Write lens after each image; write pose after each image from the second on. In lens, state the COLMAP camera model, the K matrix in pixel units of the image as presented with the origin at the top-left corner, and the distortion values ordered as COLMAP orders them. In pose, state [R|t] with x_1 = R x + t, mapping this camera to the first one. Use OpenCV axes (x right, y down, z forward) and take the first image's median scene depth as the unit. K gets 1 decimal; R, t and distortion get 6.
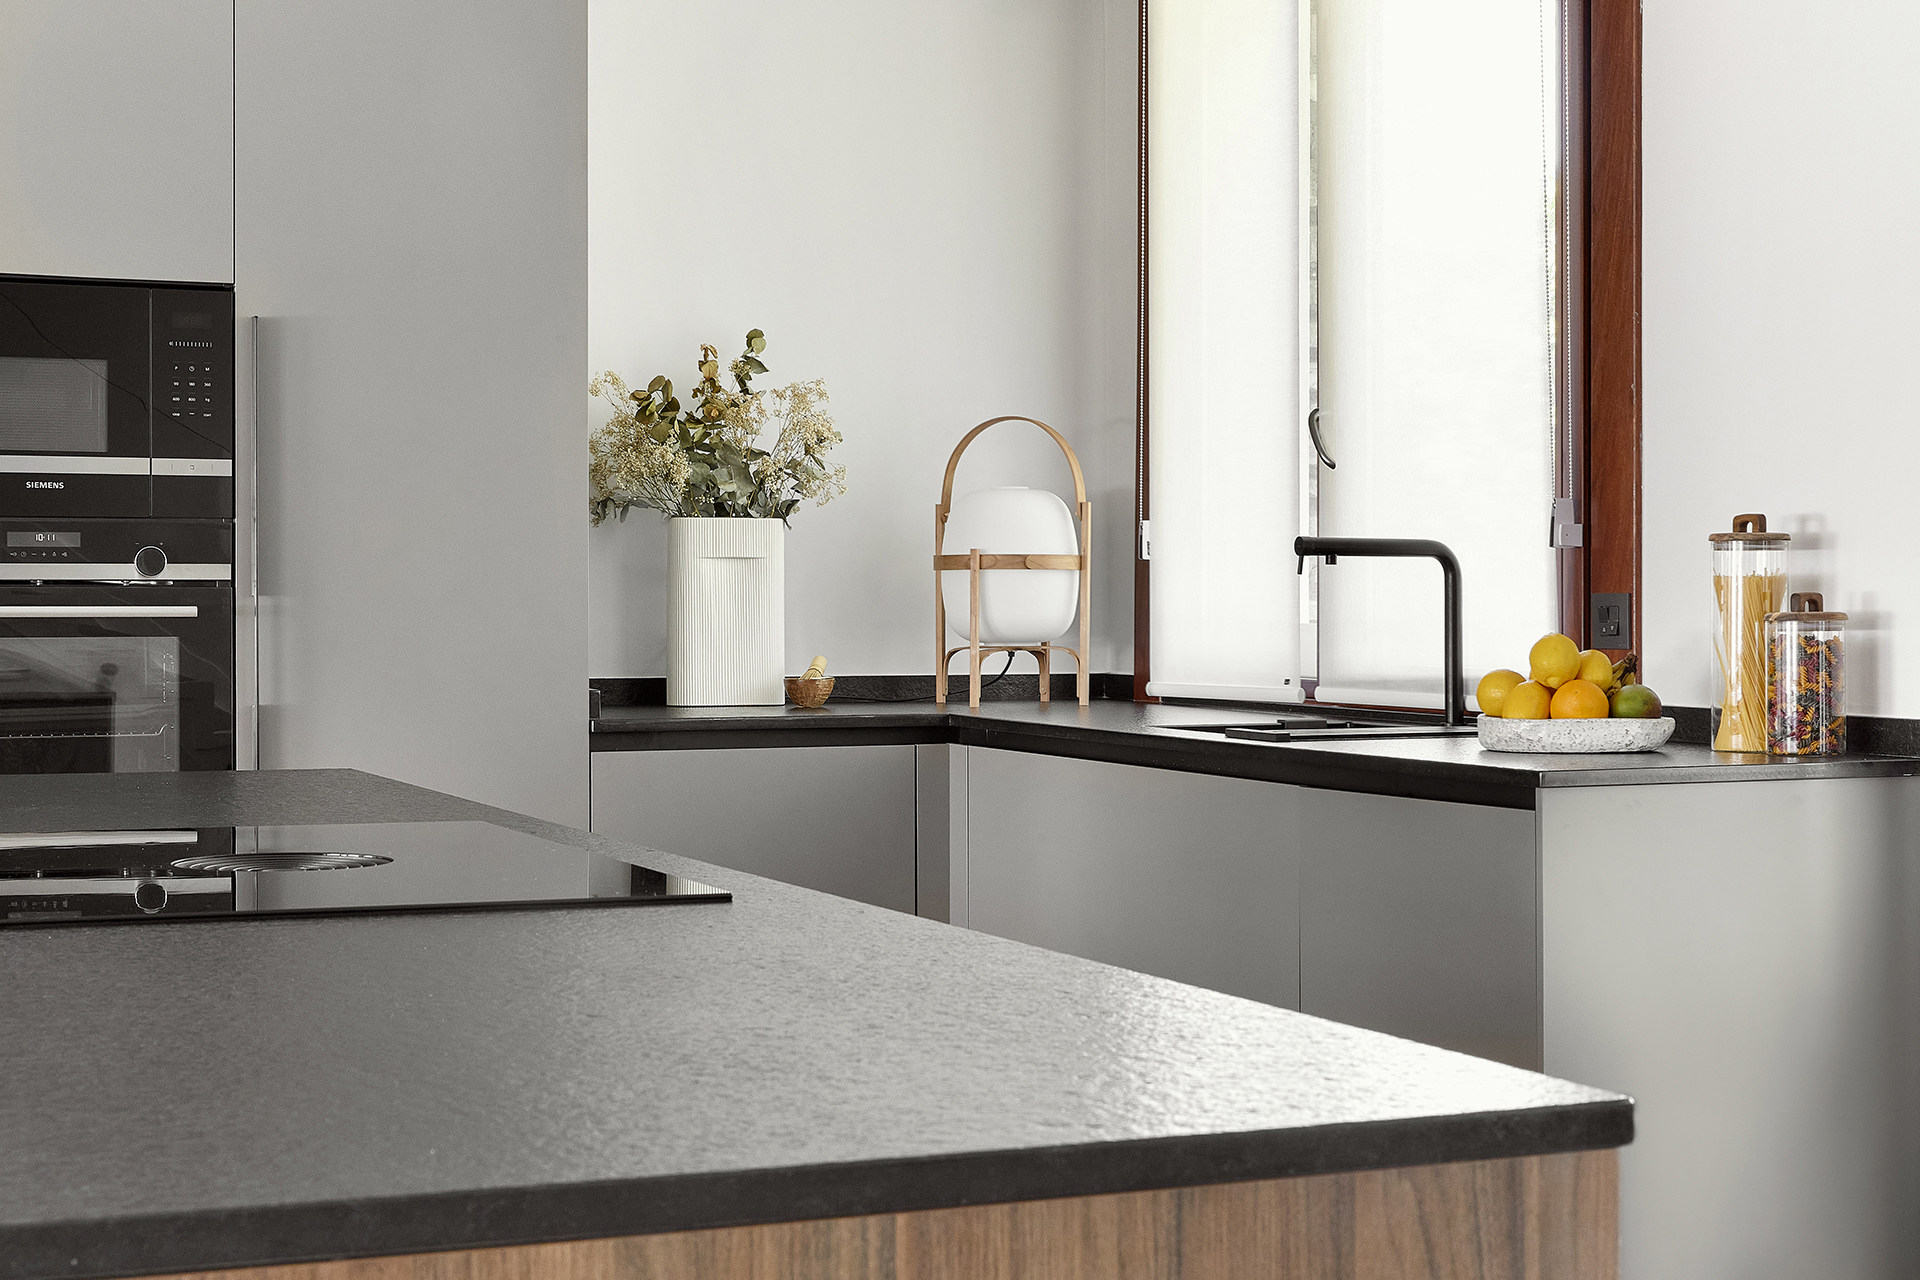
lens RADIAL K [[2960.5, 0, 950.3], [0, 2960.5, 636.1], [0, 0, 1]] dist [-0.025074, 0.000000]
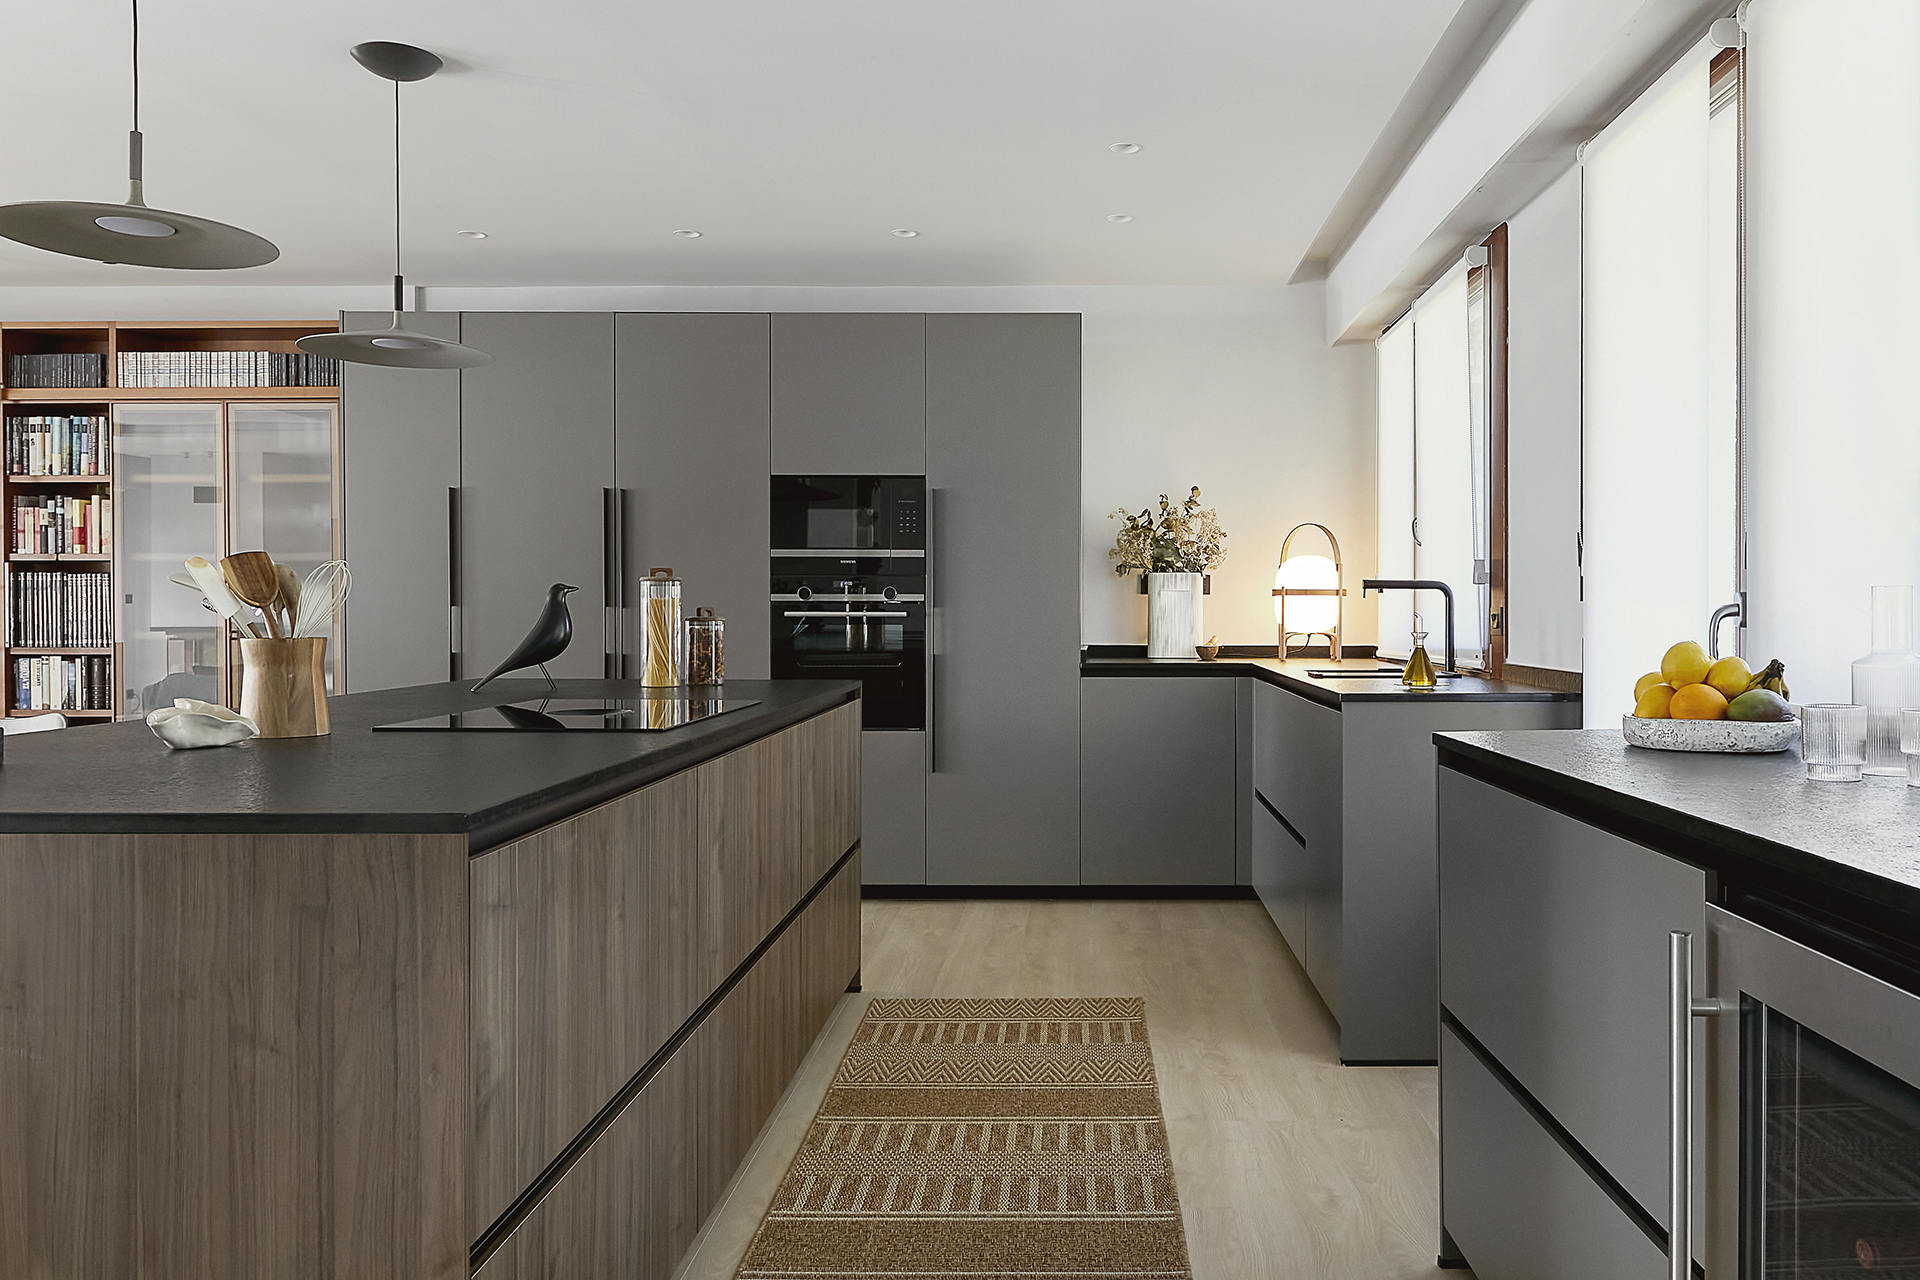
lens RADIAL K [[1354.0, 0, 1046.8], [0, 1354.0, 620.4], [0, 0, 1]] dist [0.005907, -0.007820]
pose [[0.919957, 0.005462, -0.391981, 0.271753], [-0.007621, 0.999963, -0.003952, 0.000356], [0.391945, 0.006623, 0.919965, 0.043547]]
